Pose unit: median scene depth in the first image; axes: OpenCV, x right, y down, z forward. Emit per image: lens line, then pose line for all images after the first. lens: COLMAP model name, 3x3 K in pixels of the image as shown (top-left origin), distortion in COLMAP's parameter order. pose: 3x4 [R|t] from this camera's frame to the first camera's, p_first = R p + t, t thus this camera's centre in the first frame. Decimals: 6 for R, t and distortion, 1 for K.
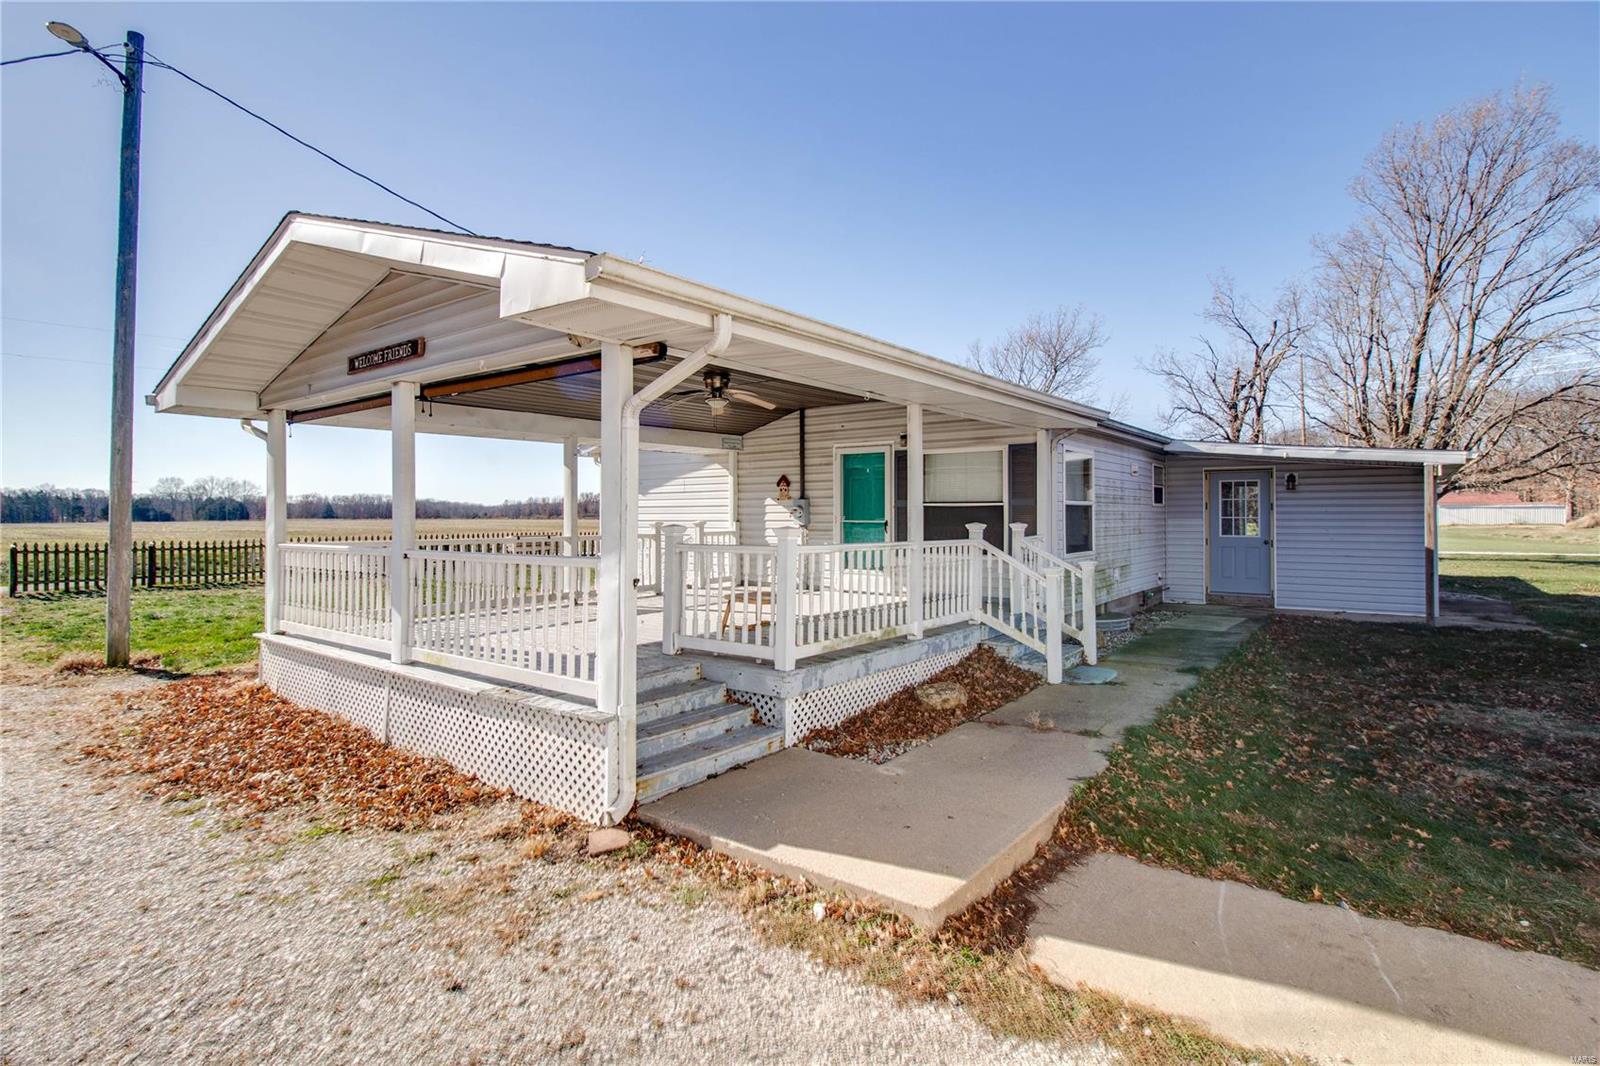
lens RADIAL K [[772.9, 0, 803.8], [0, 772.9, 503.2], [0, 0, 1]] dist [0.001272, -0.016052]
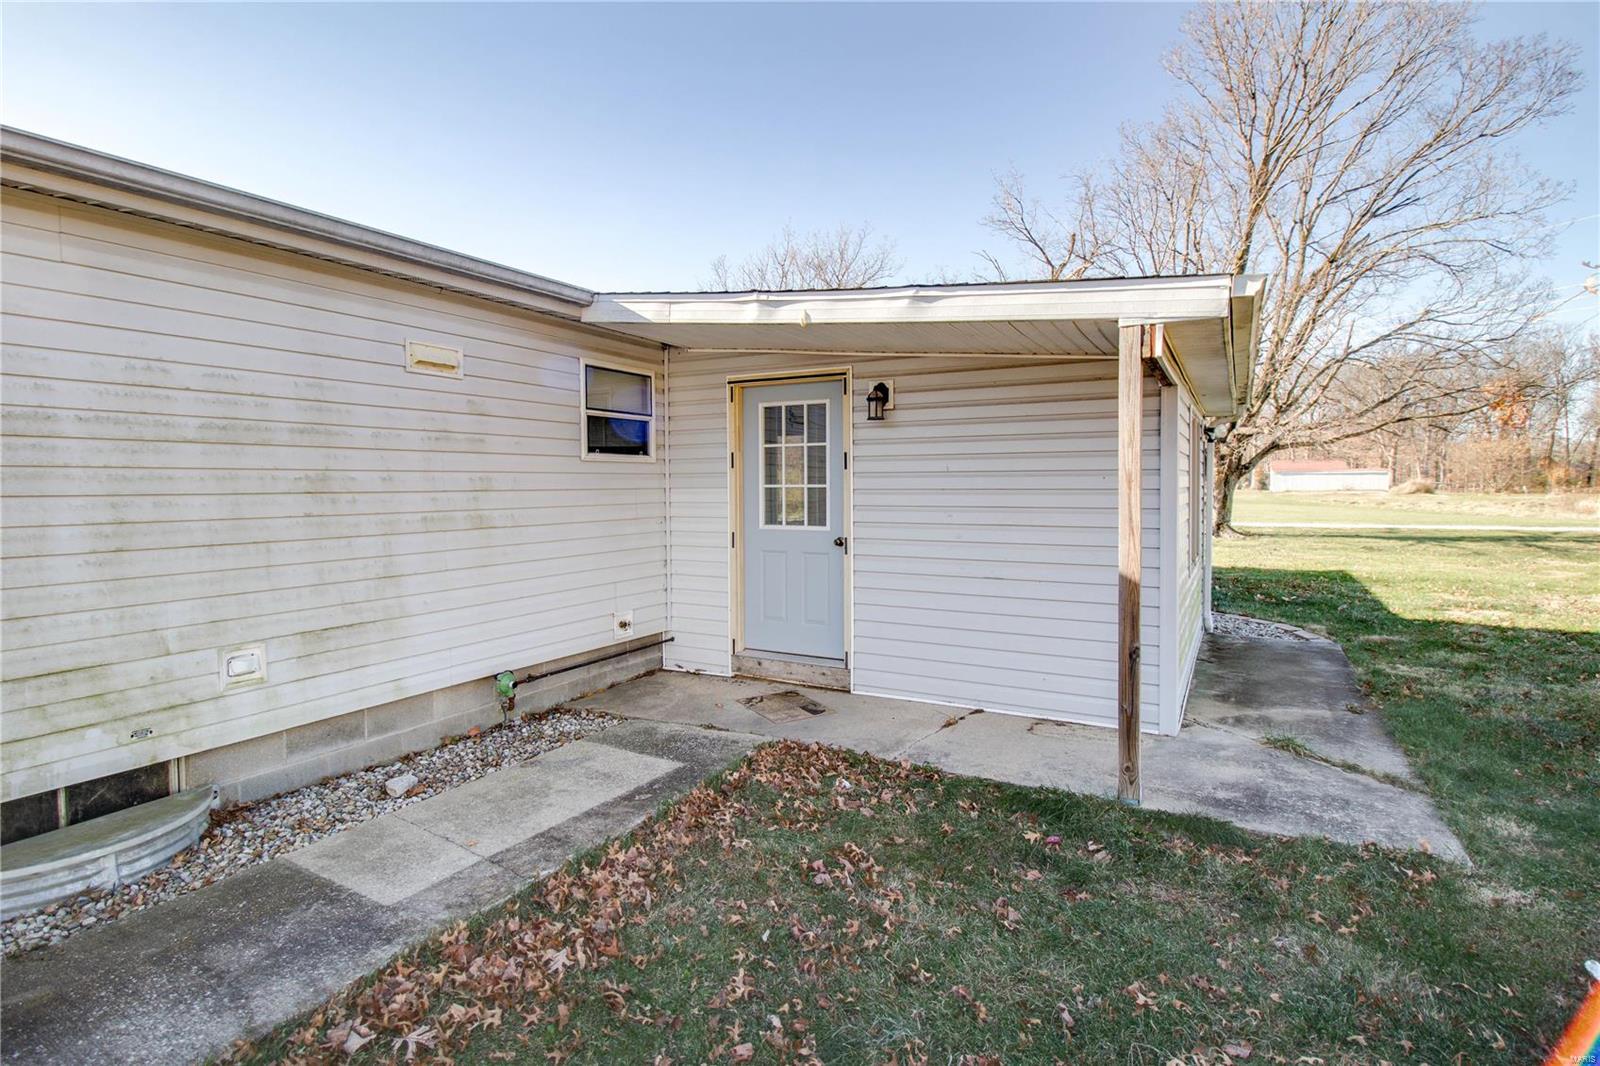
lens RADIAL K [[772.9, 0, 803.8], [0, 772.9, 503.2], [0, 0, 1]] dist [0.001272, -0.016052]
pose [[0.990276, -0.007047, 0.138941, 0.336192], [0.001357, 0.999158, 0.041006, 0.006907], [-0.139113, -0.040418, 0.989451, 0.367832]]
